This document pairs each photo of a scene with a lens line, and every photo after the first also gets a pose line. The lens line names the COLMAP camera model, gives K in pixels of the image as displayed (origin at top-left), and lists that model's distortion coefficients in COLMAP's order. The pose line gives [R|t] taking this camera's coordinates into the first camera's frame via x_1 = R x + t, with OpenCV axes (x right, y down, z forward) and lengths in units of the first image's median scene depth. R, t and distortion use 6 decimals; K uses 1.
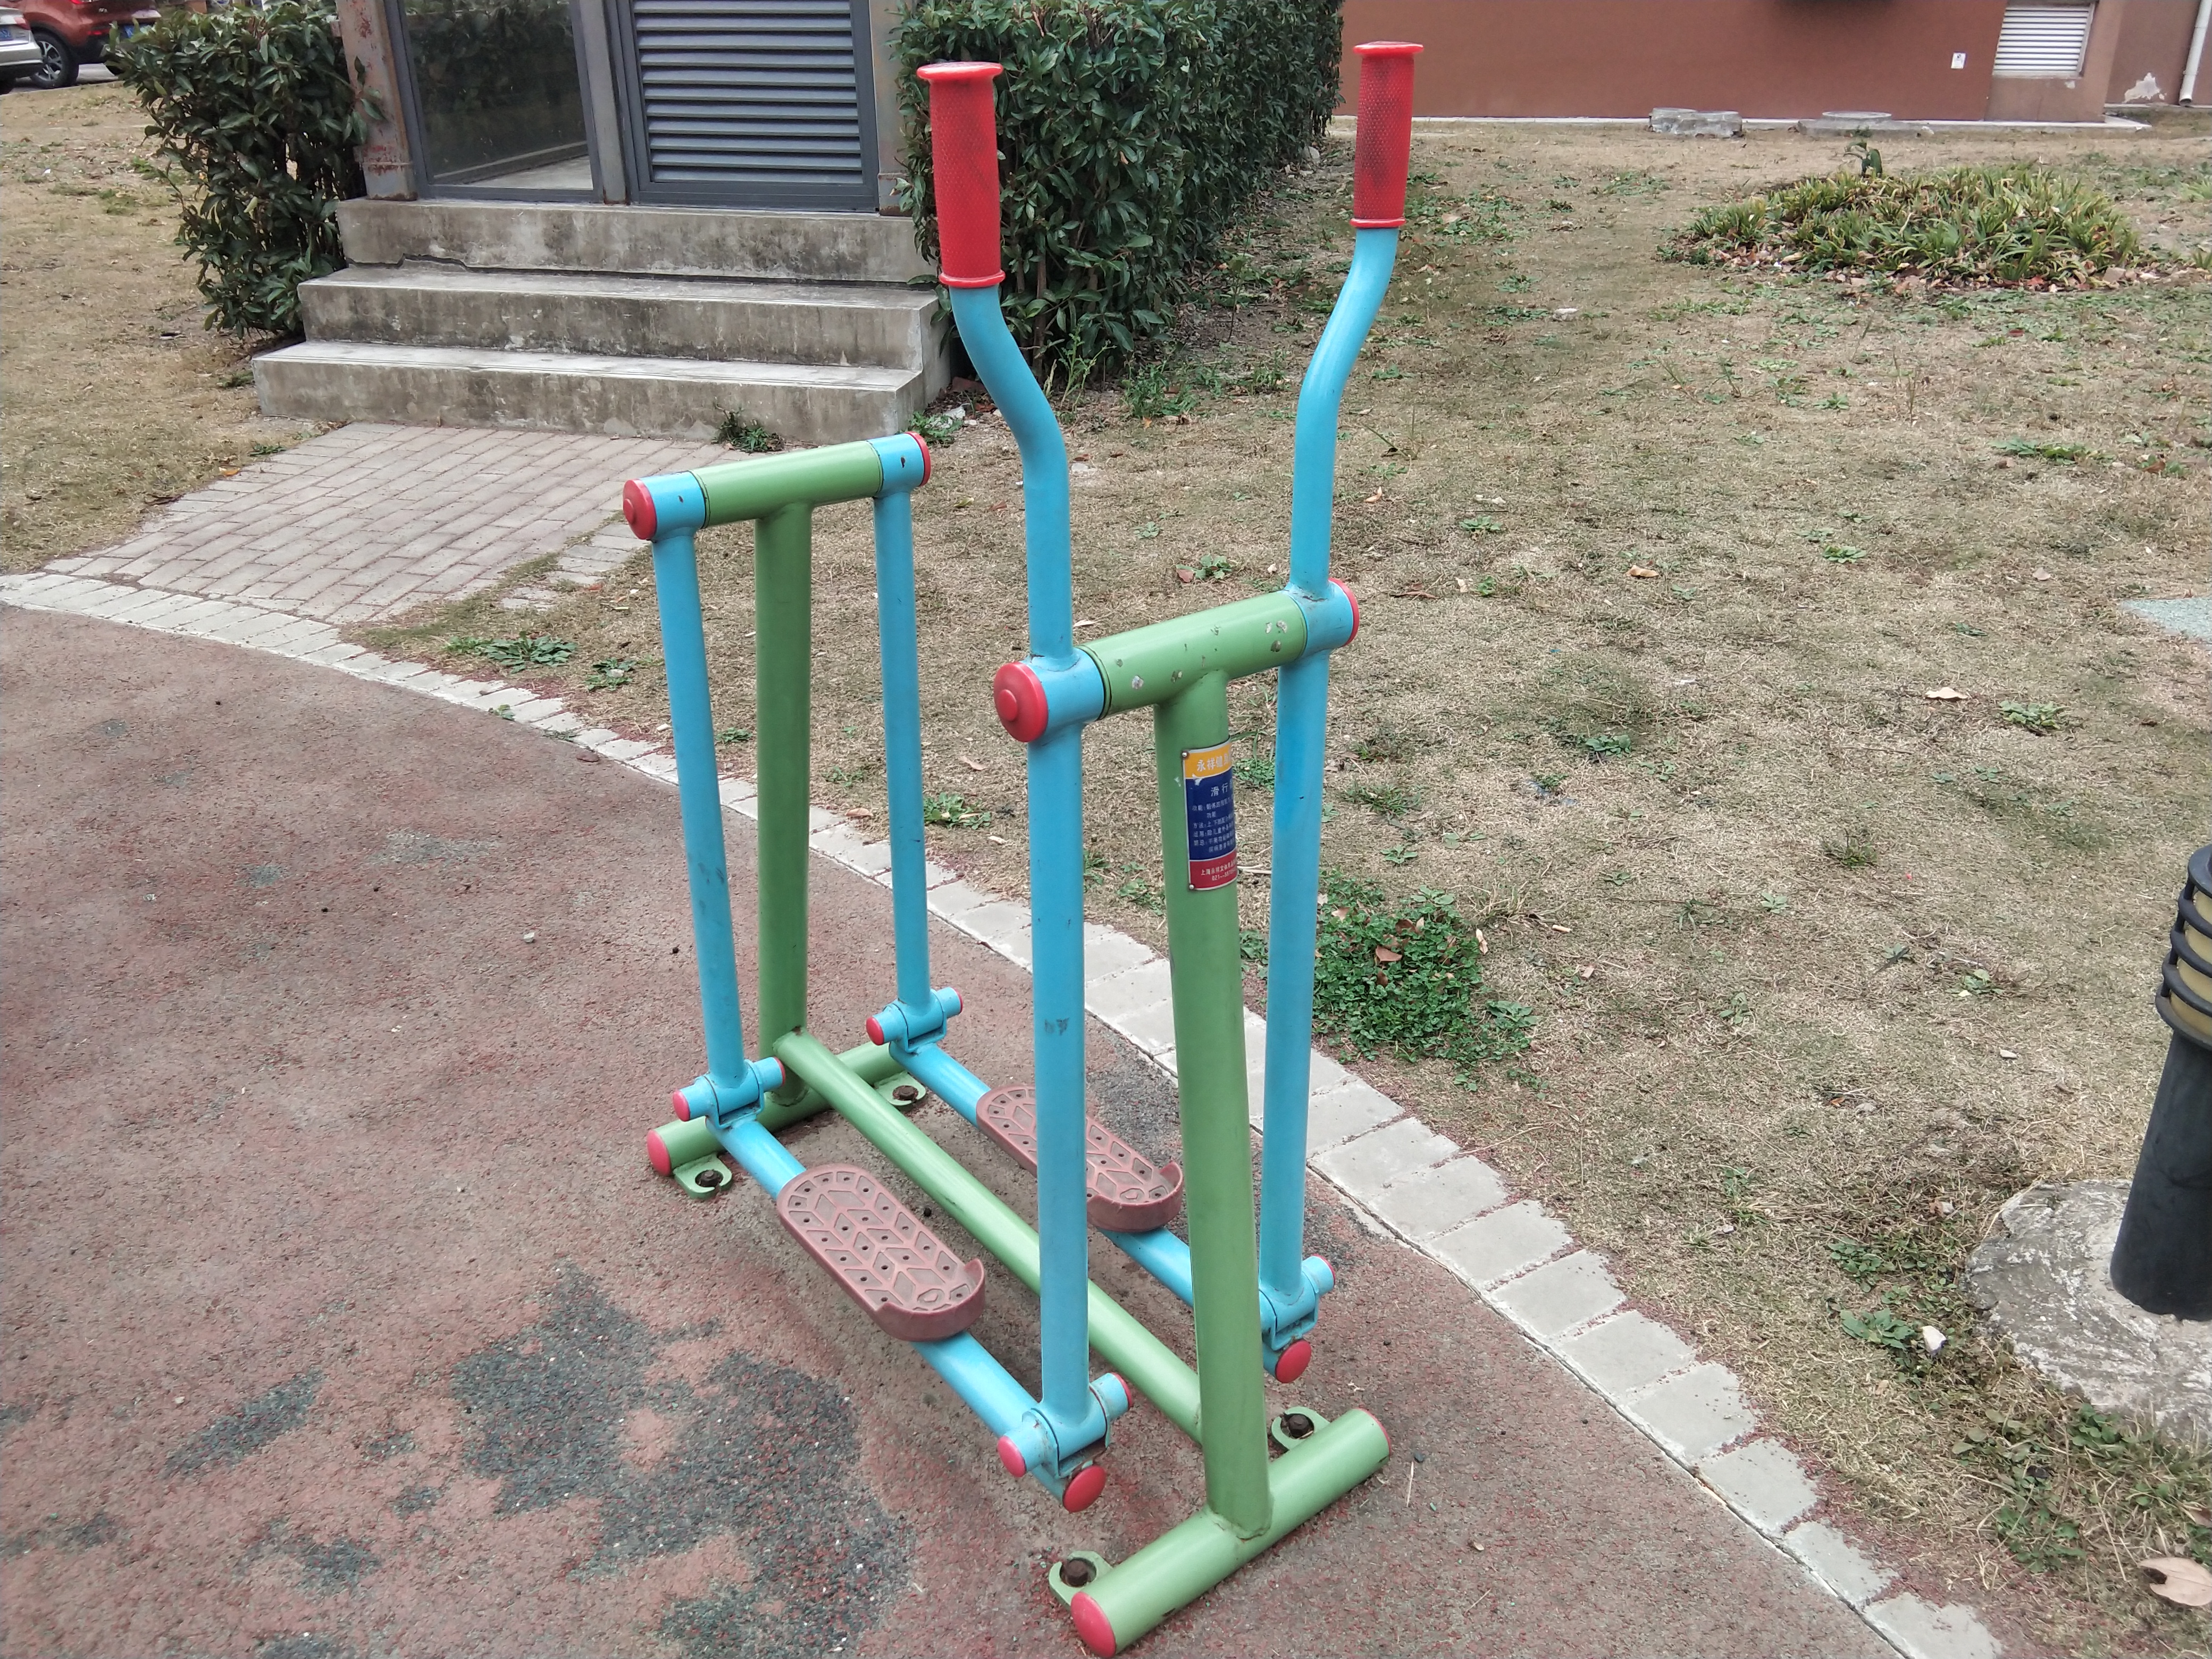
lens RADIAL K [[1822.8, 0, 1106.0], [0, 1822.8, 829.5], [0, 0, 1]] dist [0.103142, -0.113250]
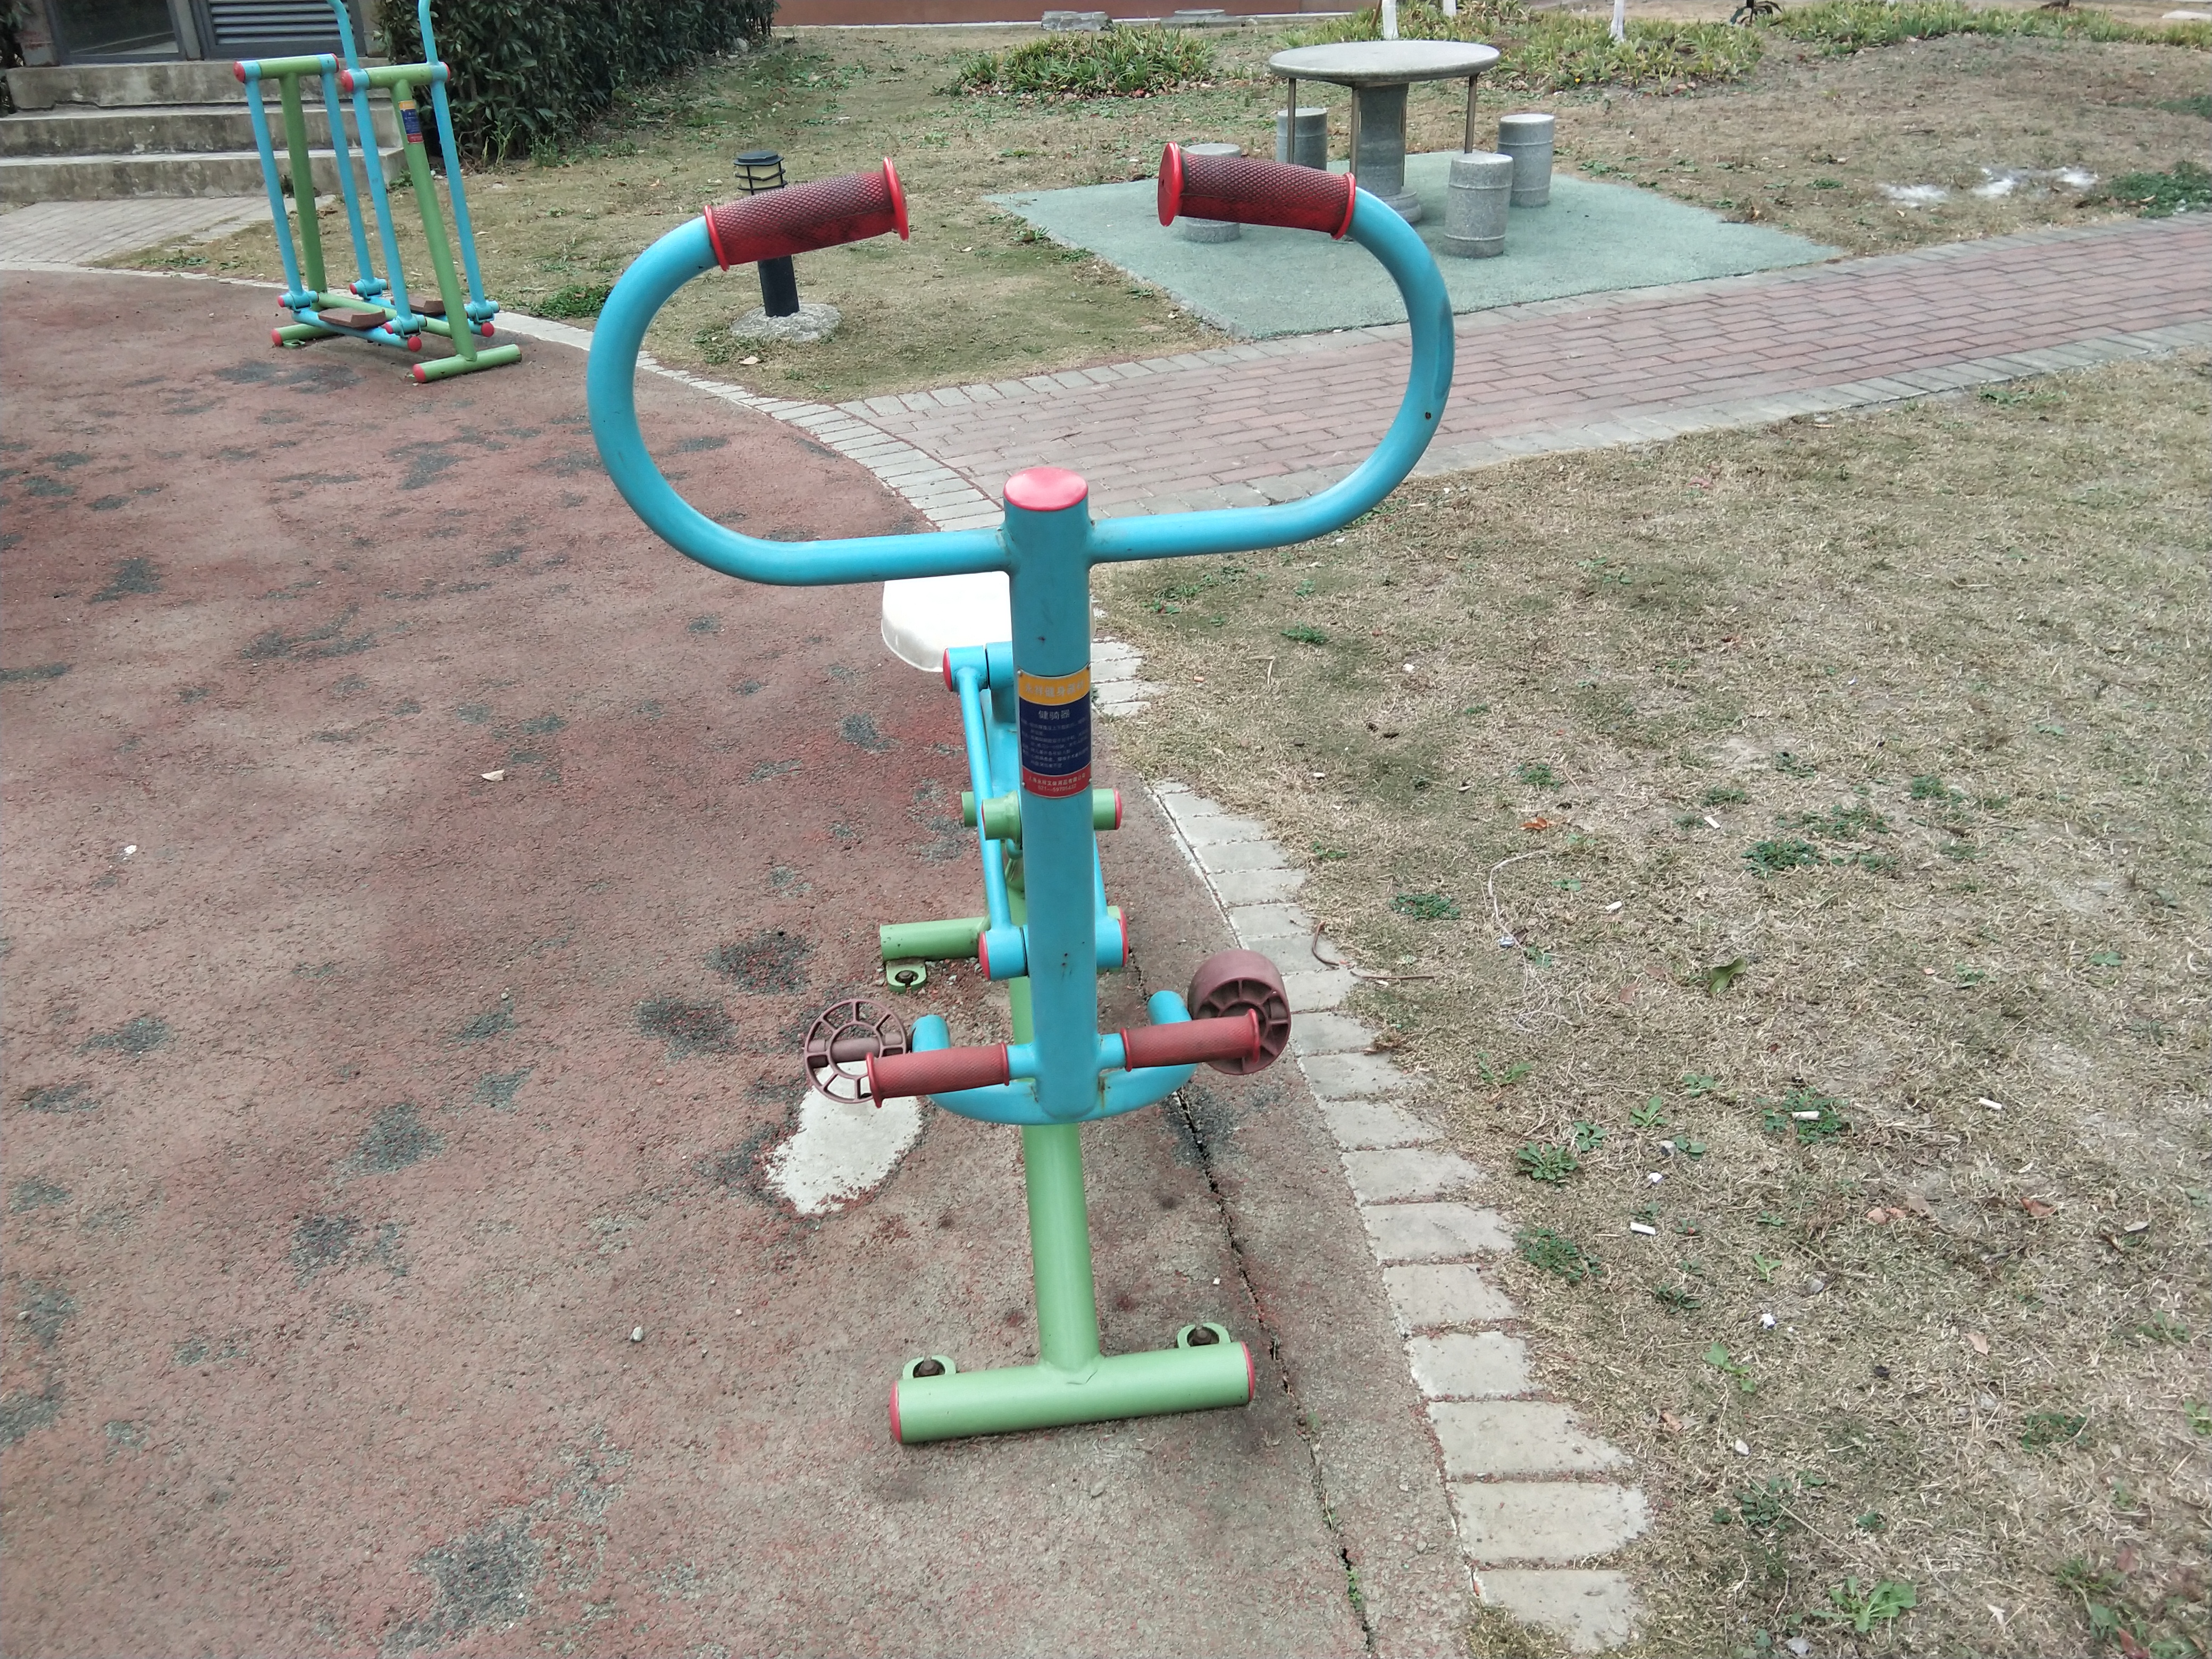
lens RADIAL K [[1822.8, 0, 1106.0], [0, 1822.8, 829.5], [0, 0, 1]] dist [0.103142, -0.113250]
pose [[0.978816, -0.112903, 0.170801, 0.158007], [0.108247, 0.993459, 0.036361, 0.357150], [-0.173789, -0.017102, 0.984634, -0.749205]]
